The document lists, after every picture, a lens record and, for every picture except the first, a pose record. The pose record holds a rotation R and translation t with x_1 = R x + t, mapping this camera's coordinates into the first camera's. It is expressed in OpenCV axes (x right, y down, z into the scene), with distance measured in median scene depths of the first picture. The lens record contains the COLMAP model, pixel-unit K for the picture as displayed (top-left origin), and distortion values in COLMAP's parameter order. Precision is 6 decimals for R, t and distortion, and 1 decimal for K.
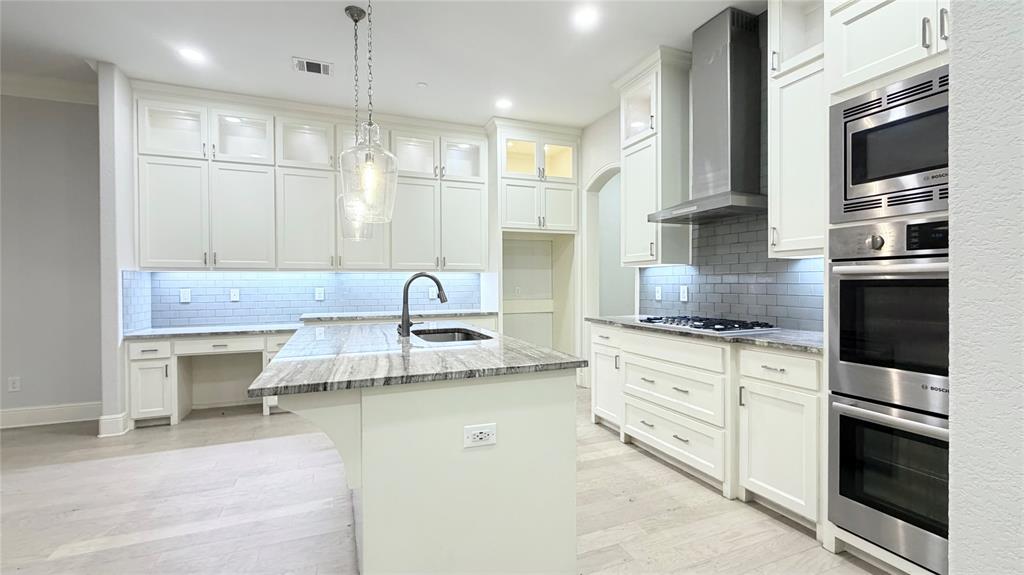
lens RADIAL K [[439.9, 0, 512.0], [0, 439.9, 287.5], [0, 0, 1]] dist [-0.000842, -0.000099]
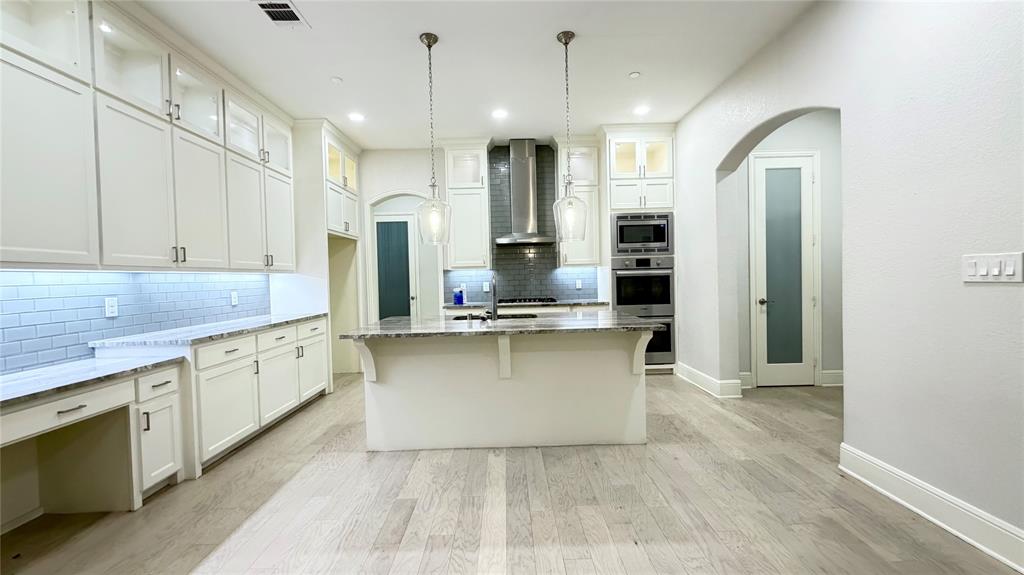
lens RADIAL K [[409.2, 0, 512.0], [0, 409.2, 287.5], [0, 0, 1]] dist [0.000933, 0.000112]
pose [[0.361977, -0.027649, 0.931777, -0.948580], [0.029631, 0.999396, 0.018145, -0.007772], [-0.931716, 0.021042, 0.362578, 0.334239]]
